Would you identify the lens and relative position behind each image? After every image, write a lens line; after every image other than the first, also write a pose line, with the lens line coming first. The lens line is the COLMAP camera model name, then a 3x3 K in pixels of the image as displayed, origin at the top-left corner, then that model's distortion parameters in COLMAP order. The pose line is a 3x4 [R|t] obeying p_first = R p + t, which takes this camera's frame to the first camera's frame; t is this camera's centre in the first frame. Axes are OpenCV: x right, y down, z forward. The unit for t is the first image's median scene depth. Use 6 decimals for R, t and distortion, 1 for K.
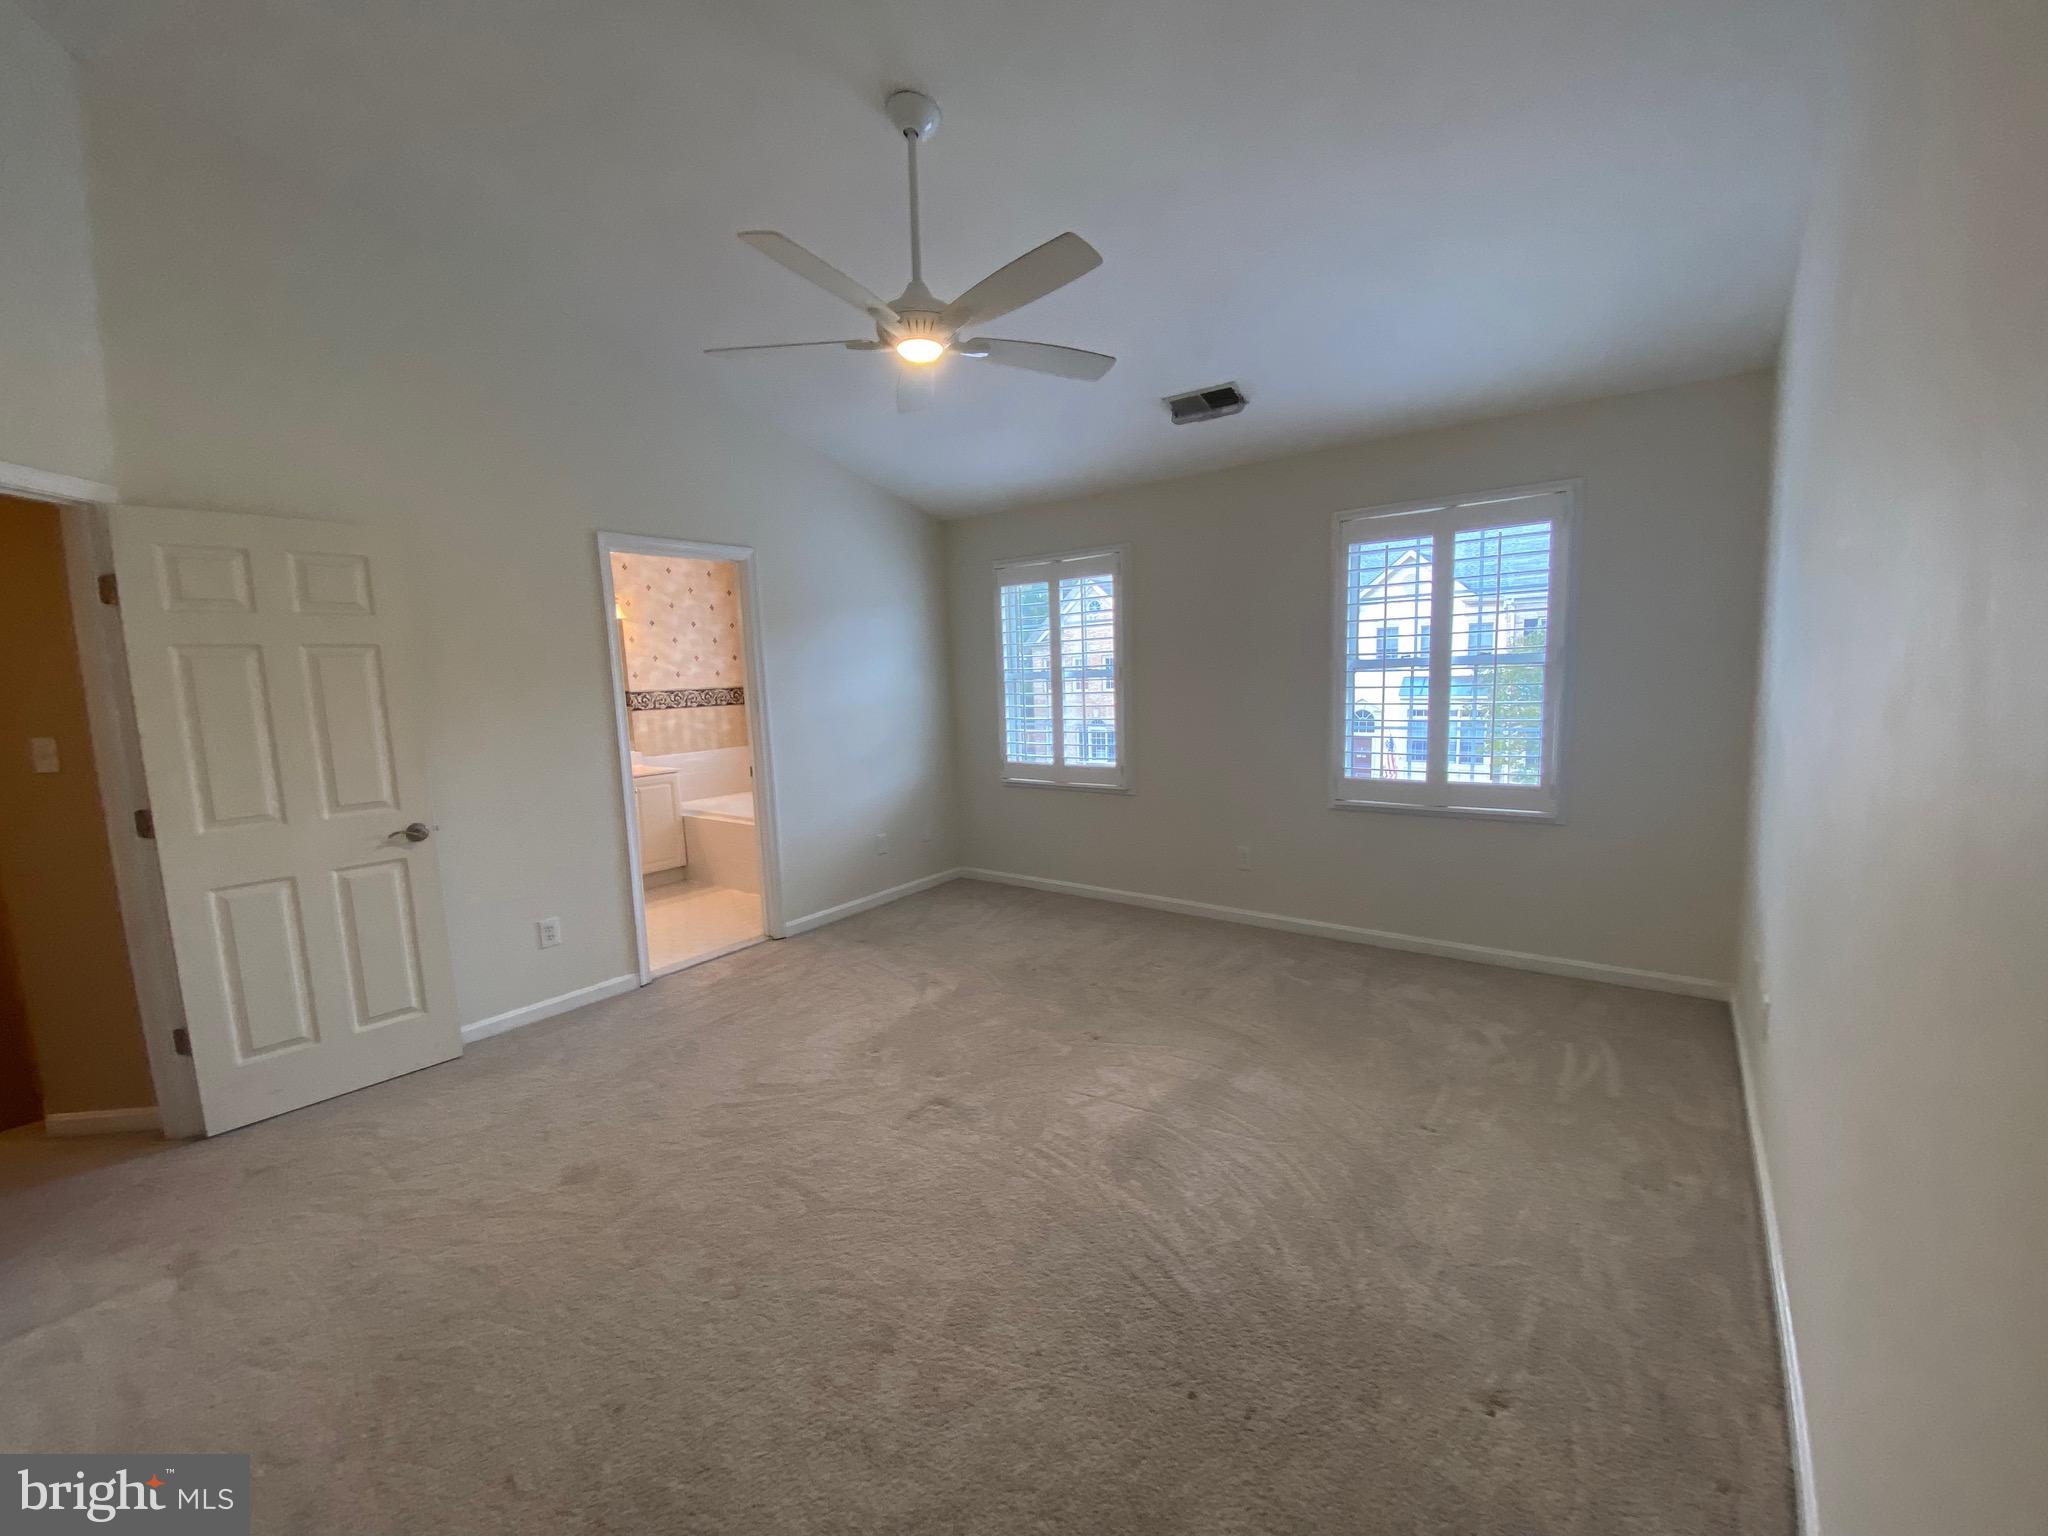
lens RADIAL K [[838.5, 0, 1030.6], [0, 838.5, 775.8], [0, 0, 1]] dist [0.029625, -0.000141]
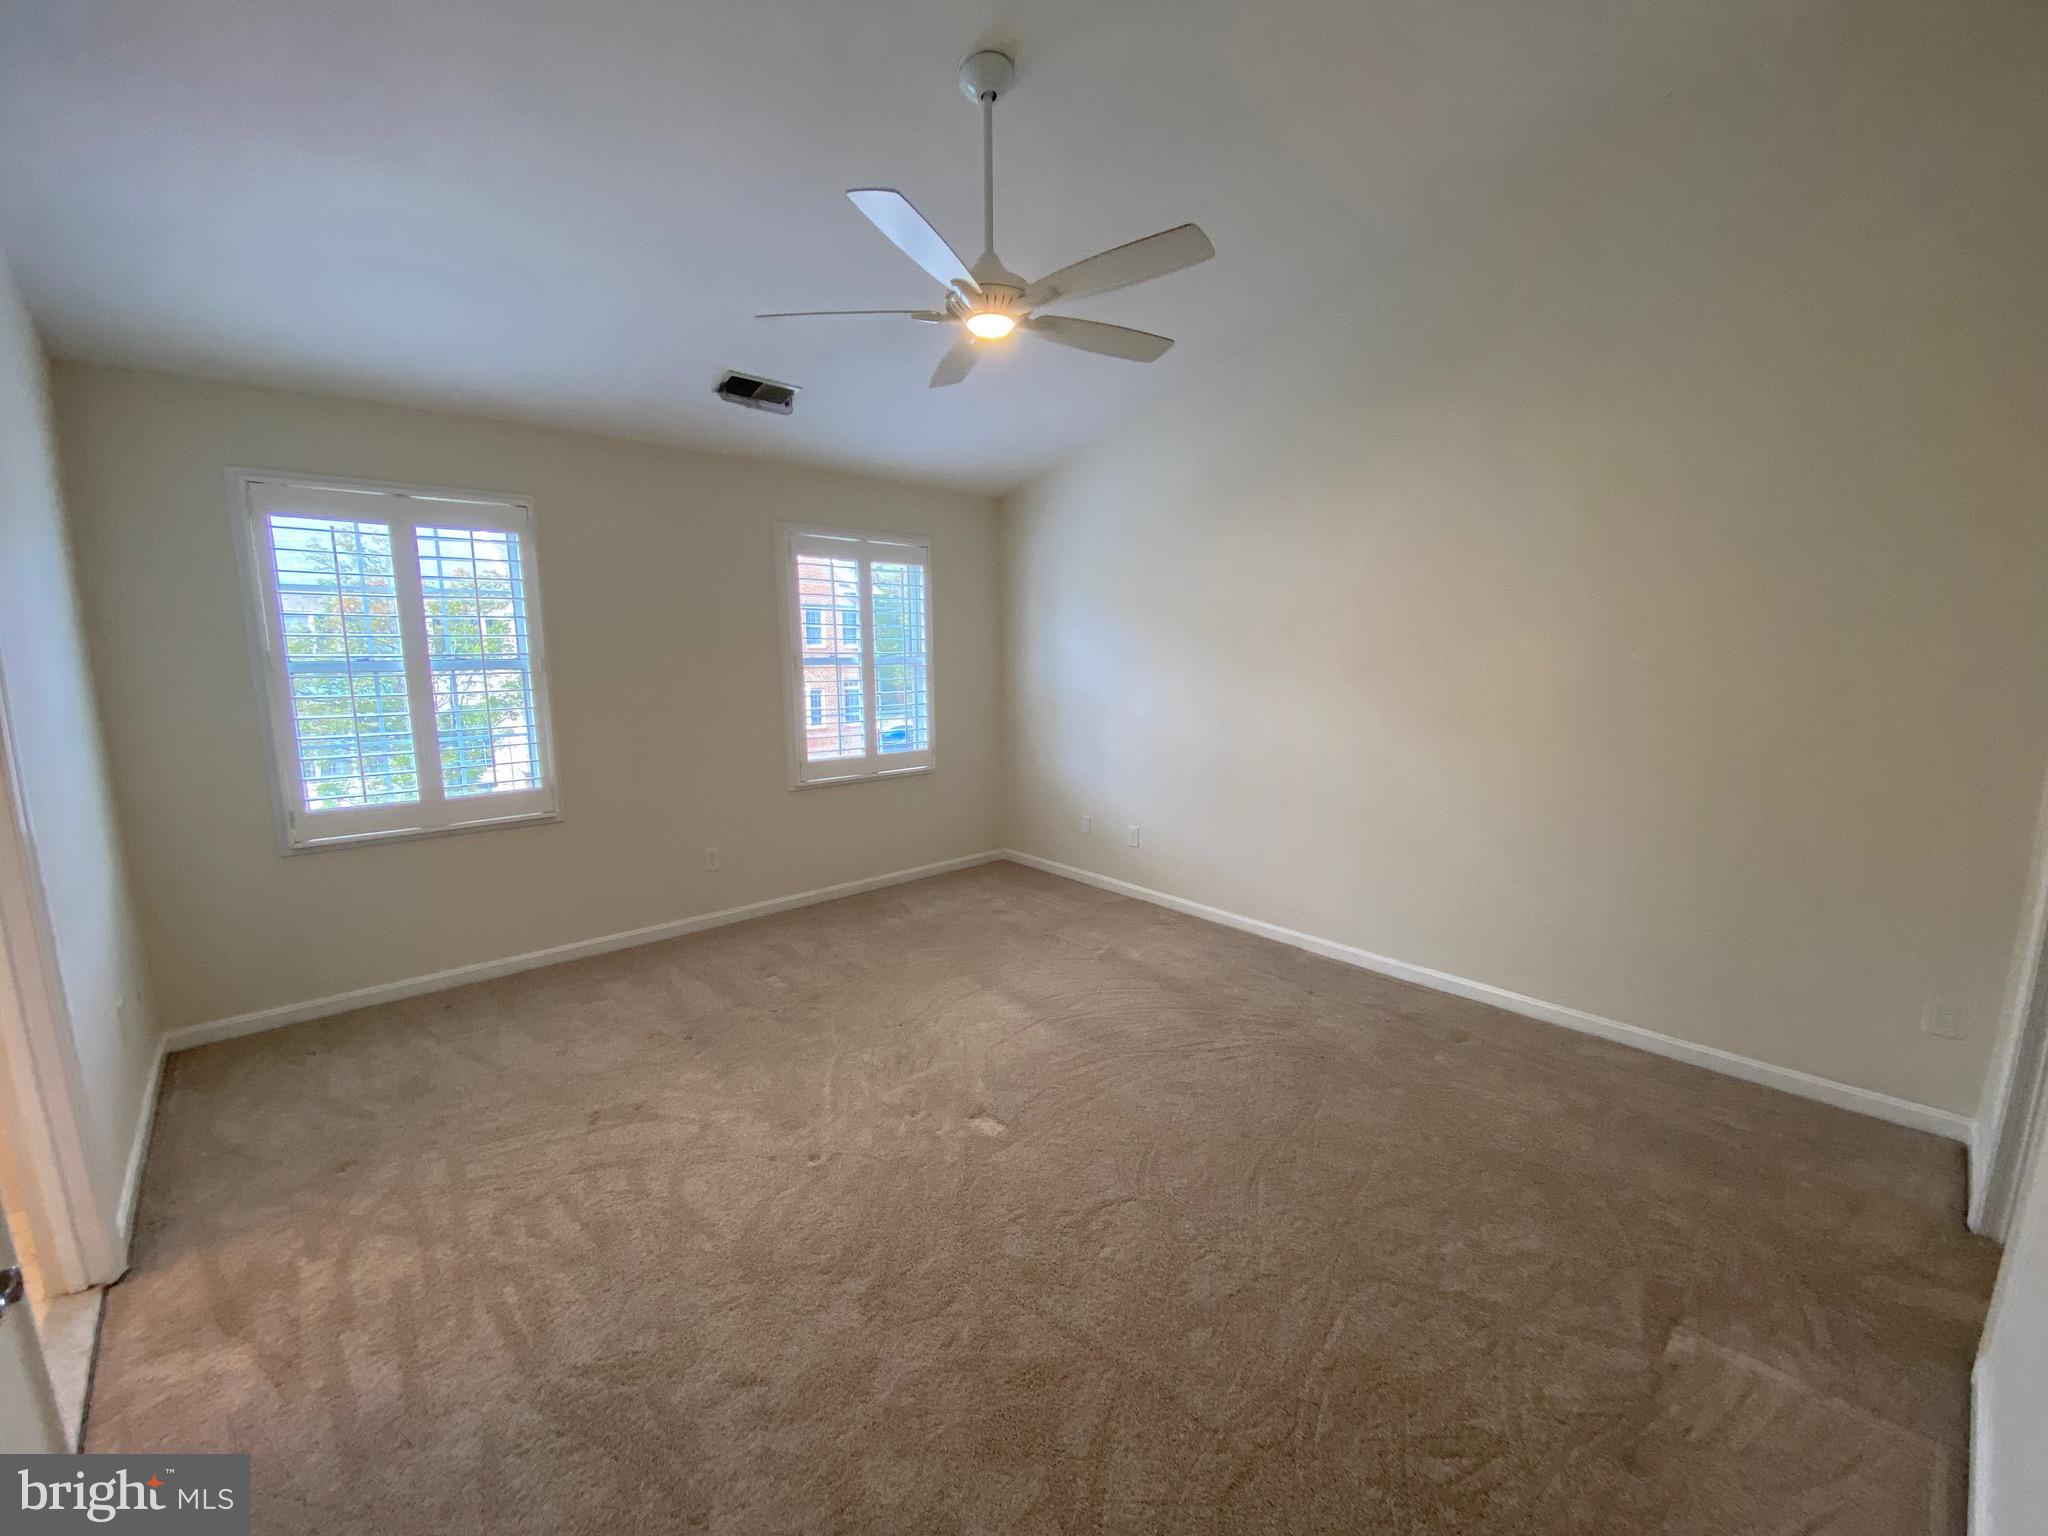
lens RADIAL K [[834.9, 0, 1023.4], [0, 834.9, 776.7], [0, 0, 1]] dist [0.019629, -0.019480]
pose [[0.175954, -0.110141, 0.978217, -0.628826], [0.127305, 0.987922, 0.088335, -0.036685], [-0.976132, 0.108989, 0.187851, 0.475664]]
